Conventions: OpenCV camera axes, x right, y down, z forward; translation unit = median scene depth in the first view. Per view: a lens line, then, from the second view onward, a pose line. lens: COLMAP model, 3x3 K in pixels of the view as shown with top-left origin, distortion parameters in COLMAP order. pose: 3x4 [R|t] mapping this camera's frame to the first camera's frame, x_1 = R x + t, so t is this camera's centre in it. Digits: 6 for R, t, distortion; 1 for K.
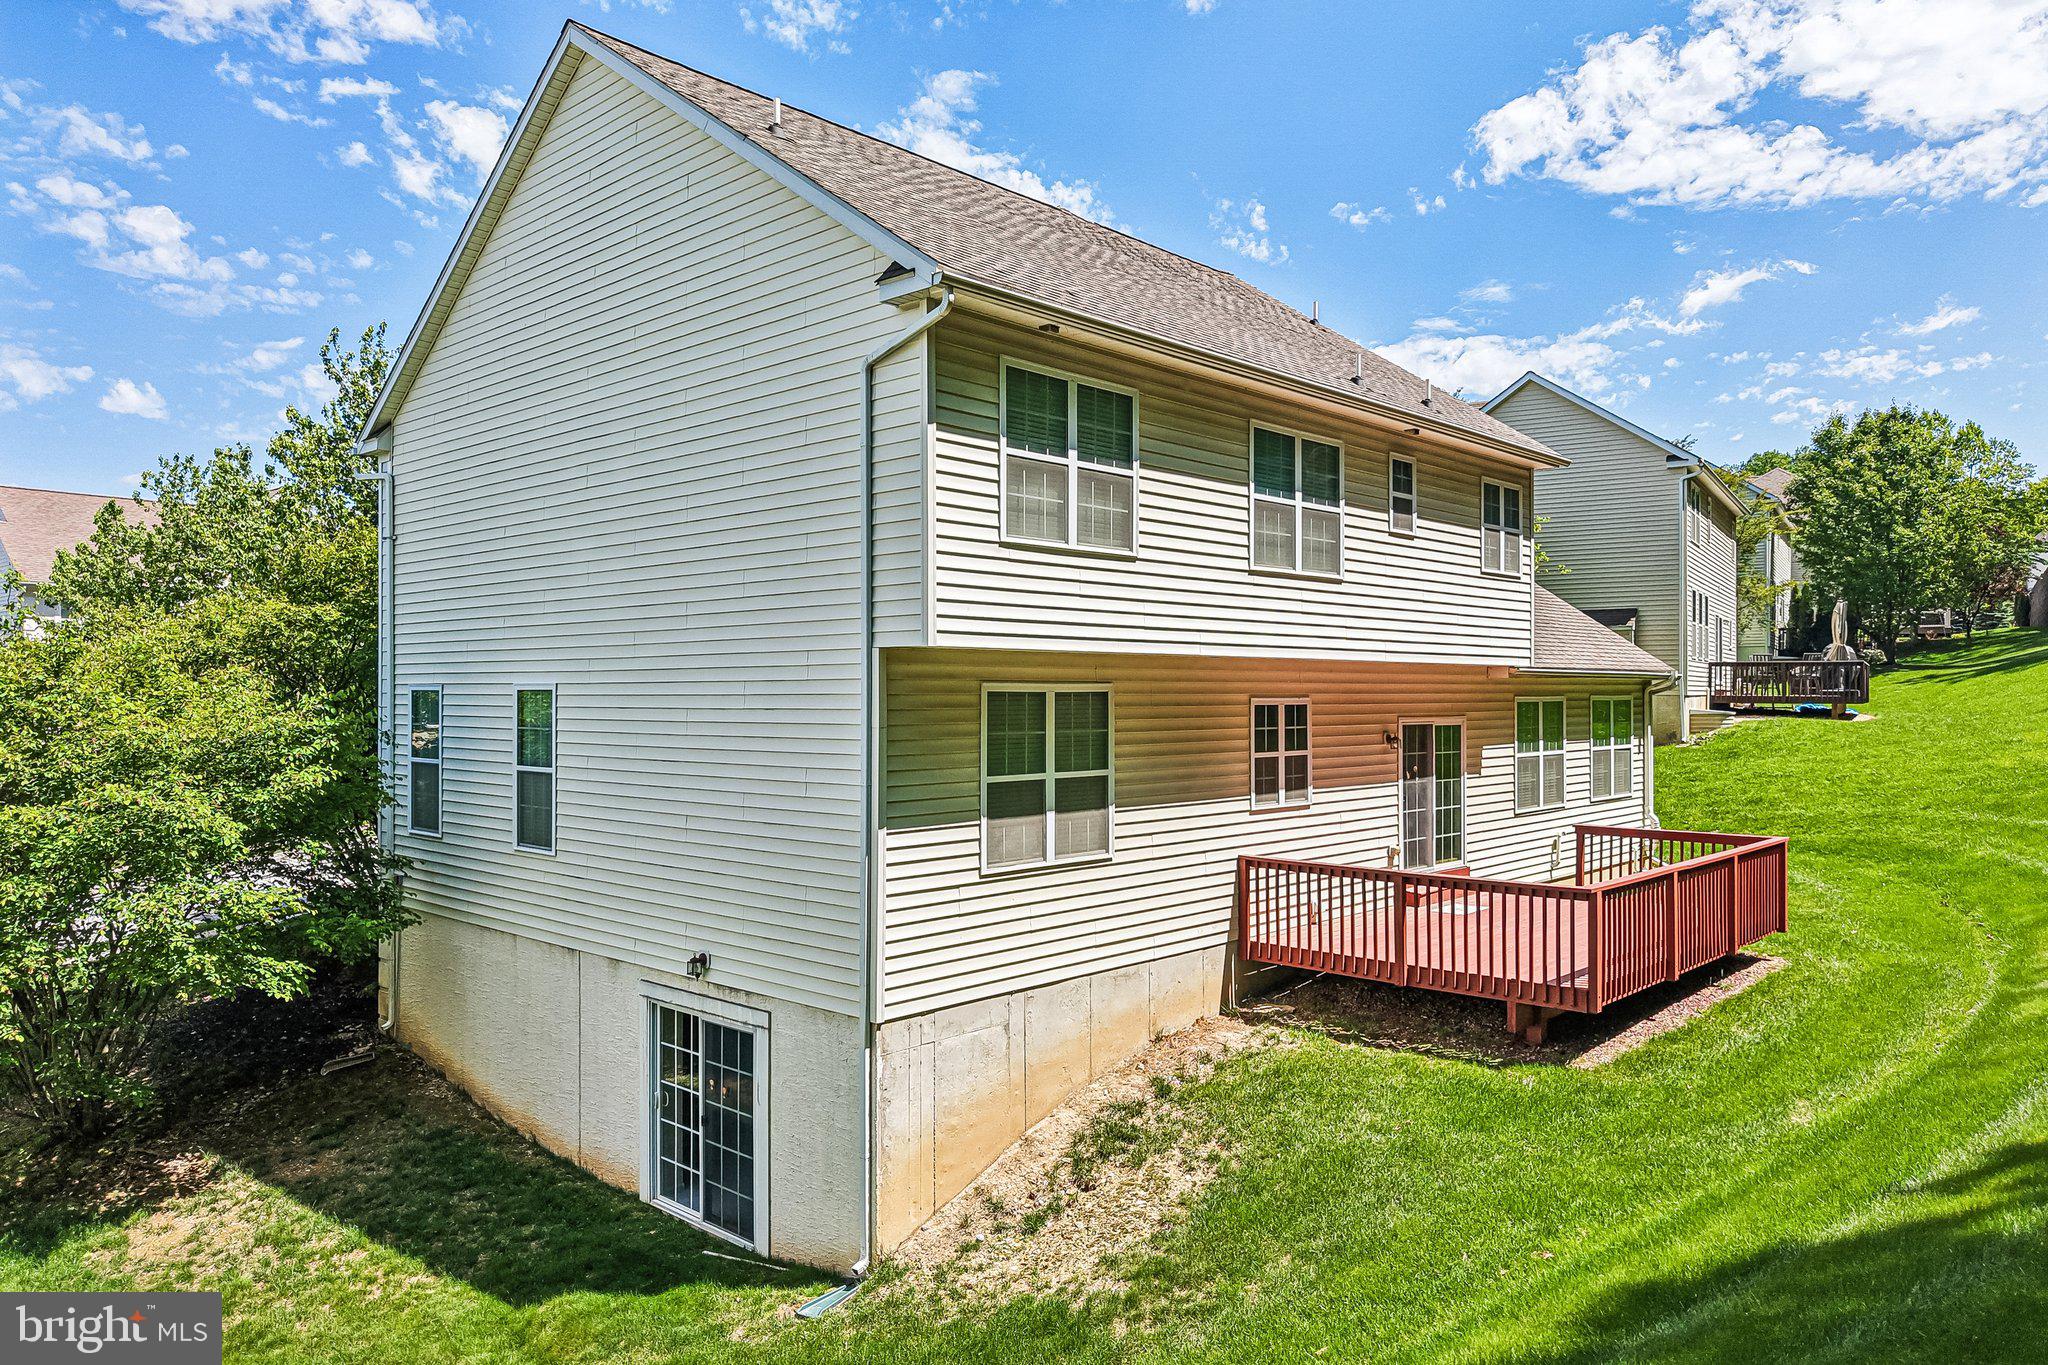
lens RADIAL K [[1381.1, 0, 1019.4], [0, 1381.1, 701.8], [0, 0, 1]] dist [0.061262, -0.091236]
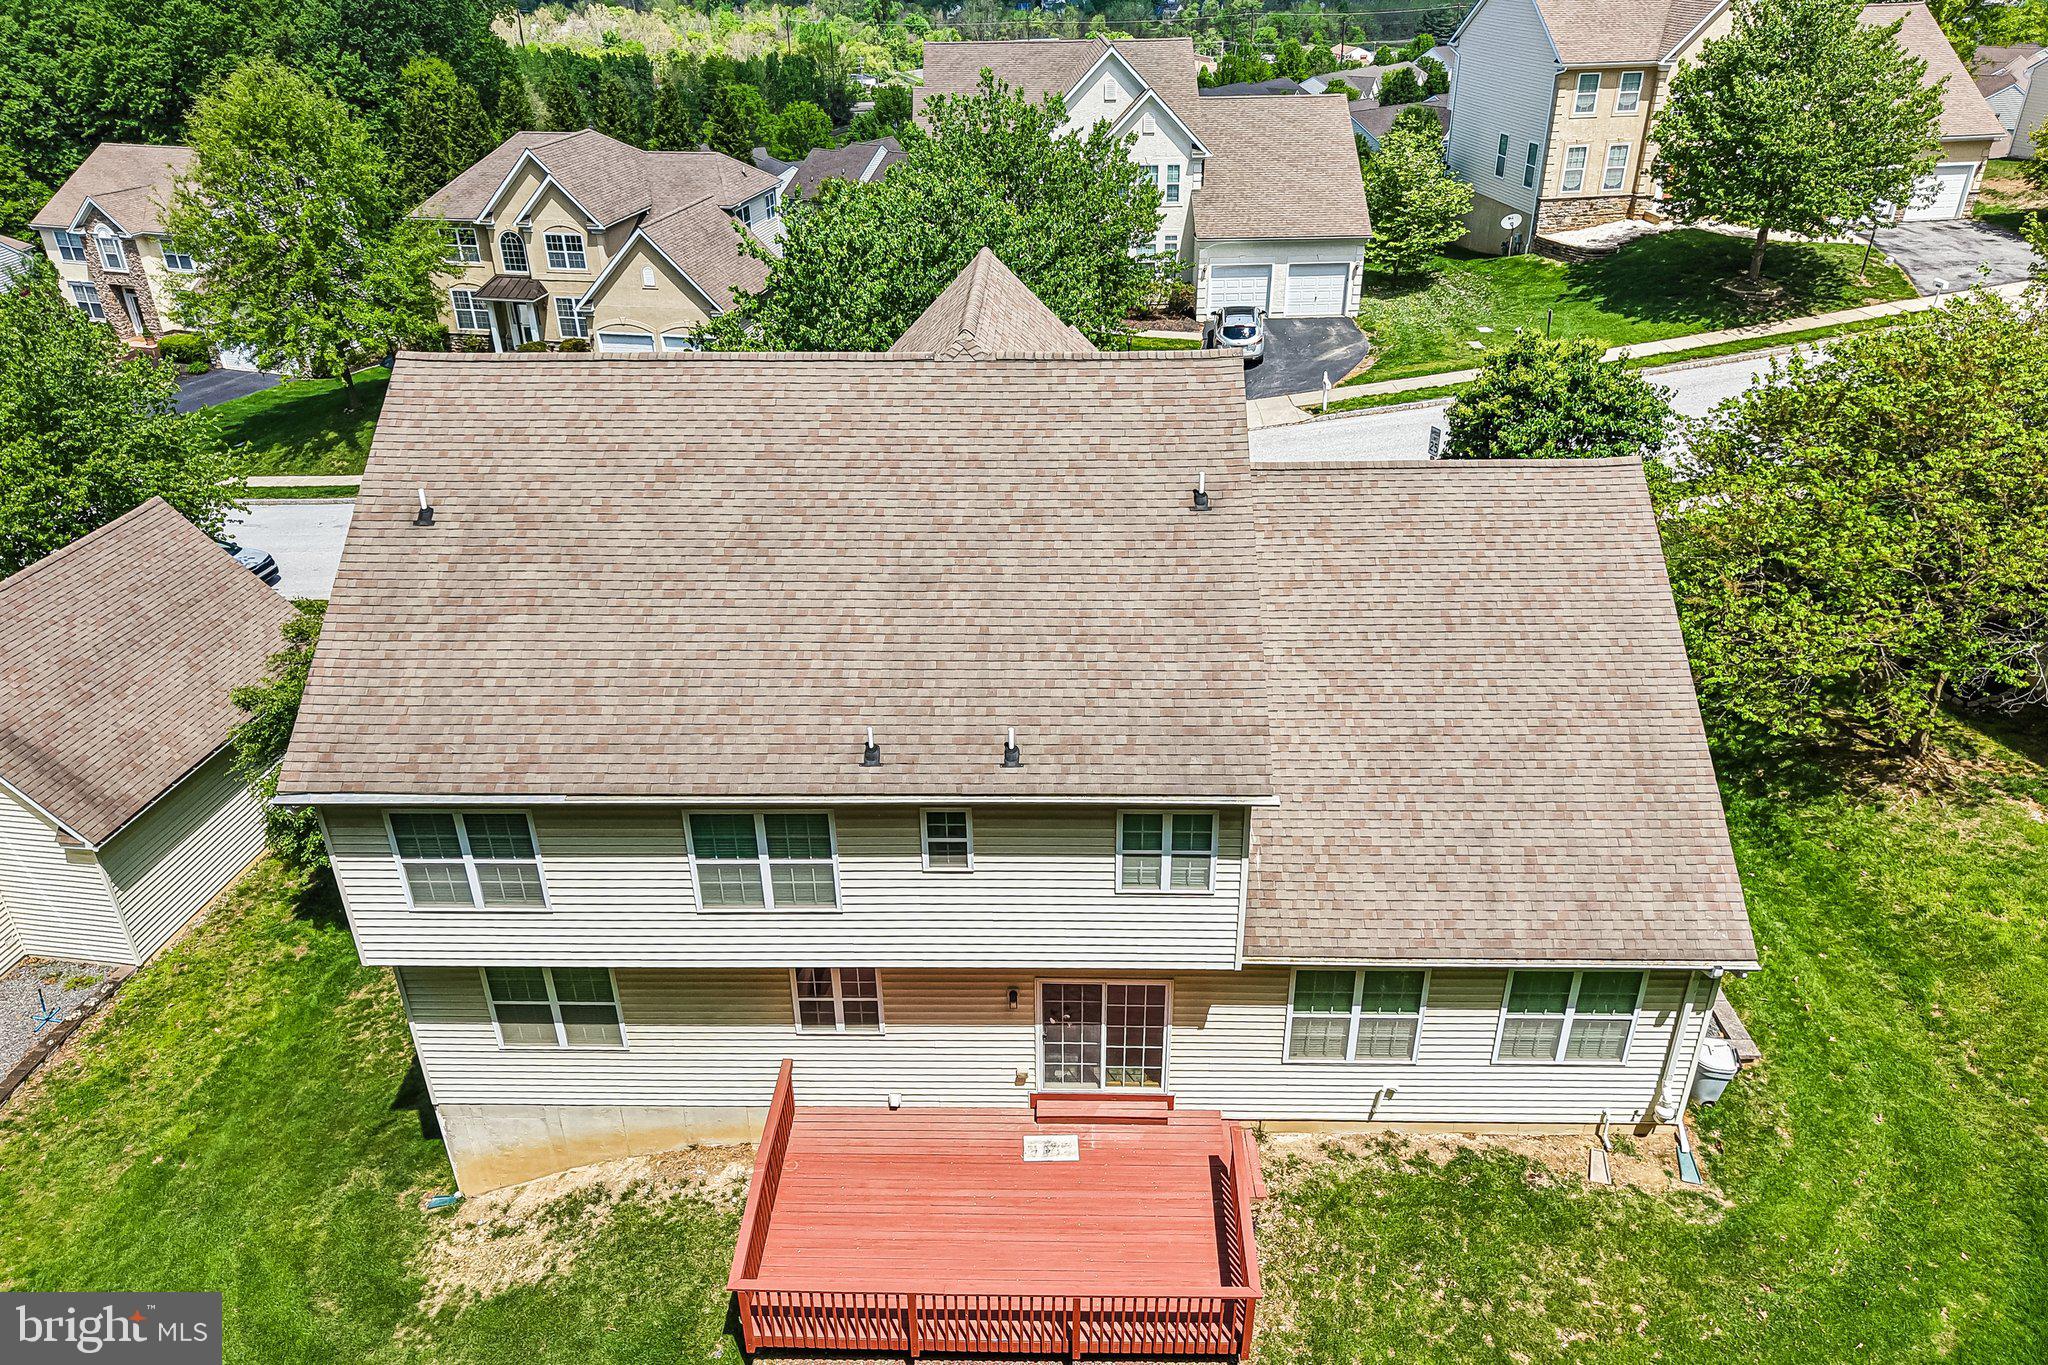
lens RADIAL K [[1381.1, 0, 1019.4], [0, 1381.1, 701.8], [0, 0, 1]] dist [0.061262, -0.091236]
pose [[0.667342, 0.349299, -0.657758, 0.825992], [0.008482, 0.879569, 0.475696, -0.631214], [0.744703, -0.323031, 0.584010, 0.411025]]
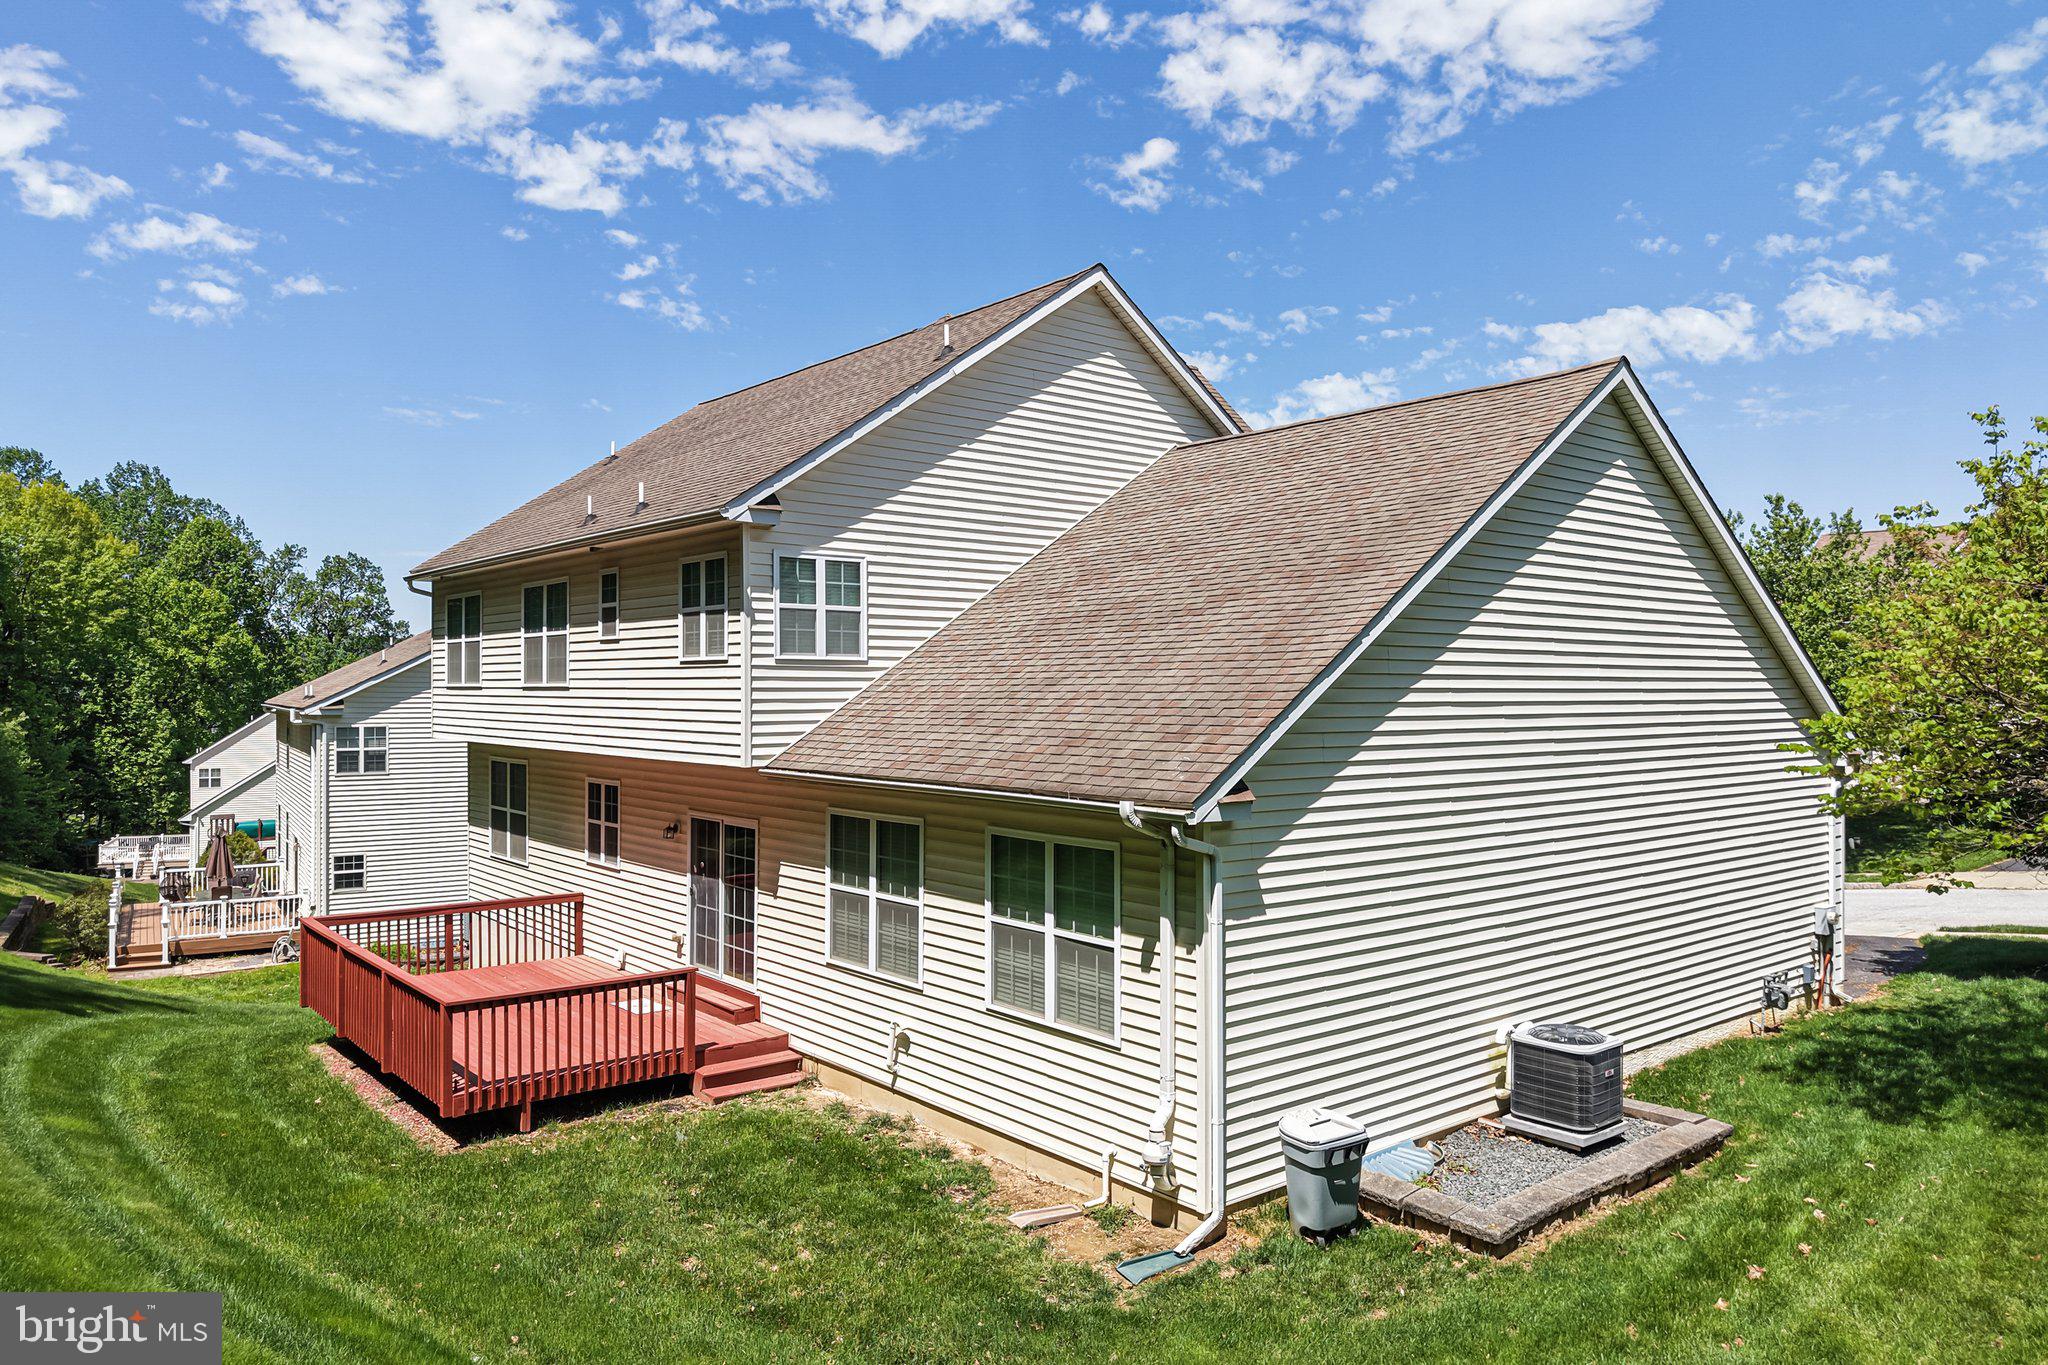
lens RADIAL K [[1381.1, 0, 1019.4], [0, 1381.1, 701.8], [0, 0, 1]] dist [0.061262, -0.091236]
pose [[-0.130152, 0.004281, -0.991485, 1.158226], [-0.013315, 0.999893, 0.006065, -0.071348], [0.991405, 0.013991, -0.130081, 1.276185]]
